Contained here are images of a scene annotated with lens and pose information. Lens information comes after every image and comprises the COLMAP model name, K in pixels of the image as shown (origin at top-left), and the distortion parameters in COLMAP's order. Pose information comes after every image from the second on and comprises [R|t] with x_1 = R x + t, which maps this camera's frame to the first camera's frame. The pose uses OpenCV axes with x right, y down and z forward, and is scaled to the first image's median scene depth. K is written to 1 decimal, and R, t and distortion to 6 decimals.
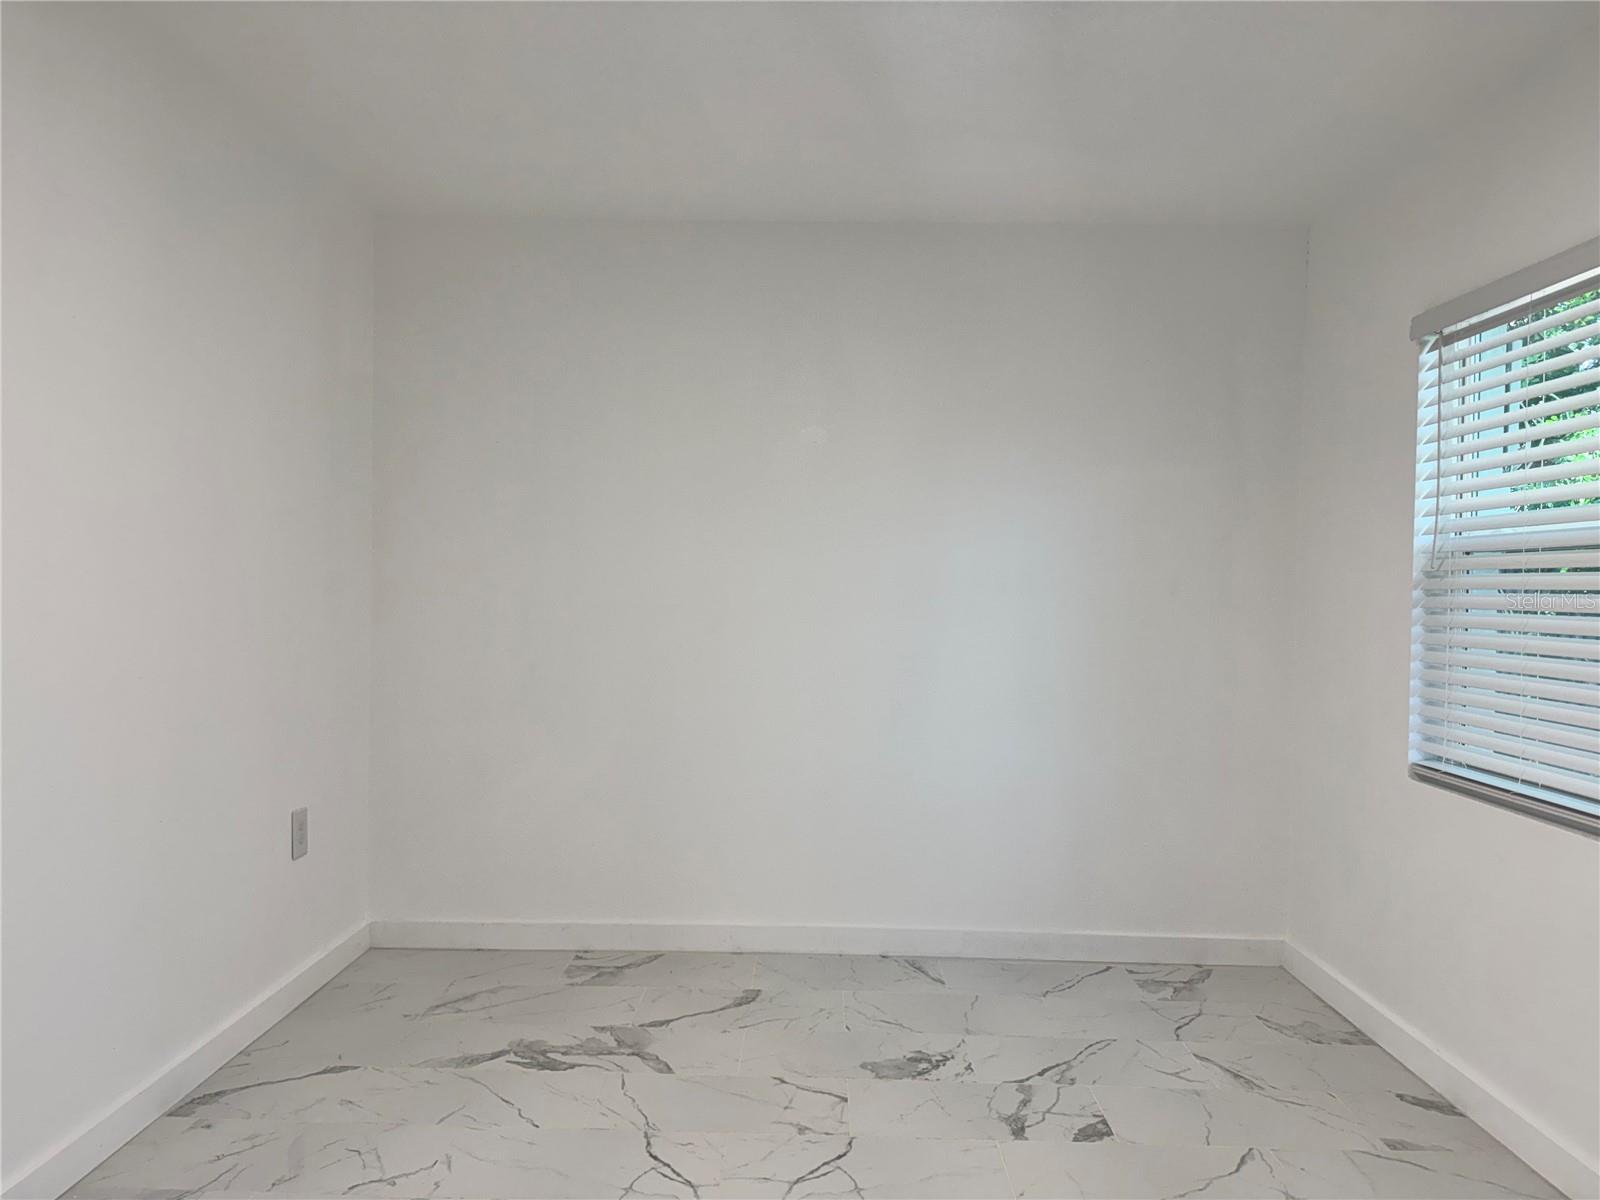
lens RADIAL K [[1204.2, 0, 795.8], [0, 1204.2, 616.0], [0, 0, 1]] dist [0.023201, -0.000605]
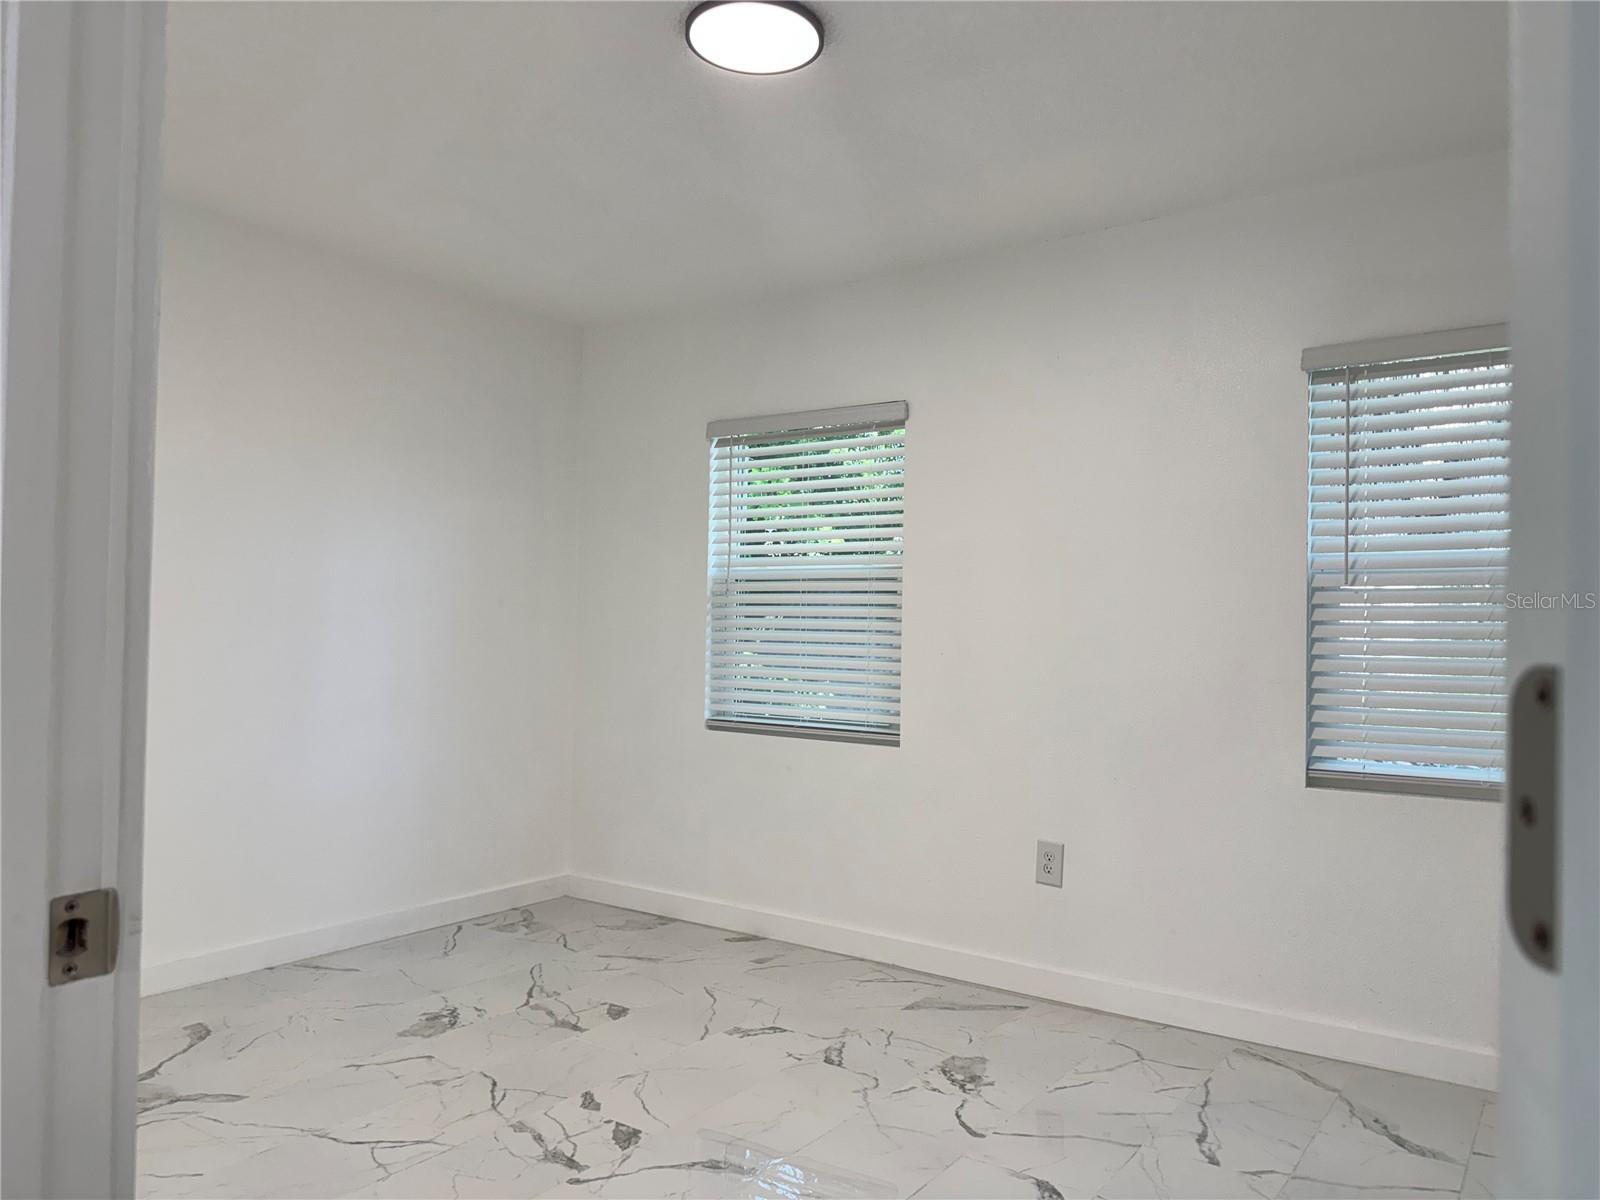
lens RADIAL K [[1133.7, 0, 803.9], [0, 1133.7, 591.3], [0, 0, 1]] dist [0.036216, -0.048322]
pose [[0.594039, 0.007083, 0.804405, -0.551776], [0.031409, 0.998994, -0.031992, 0.012148], [-0.803823, 0.044270, 0.593220, 0.067756]]
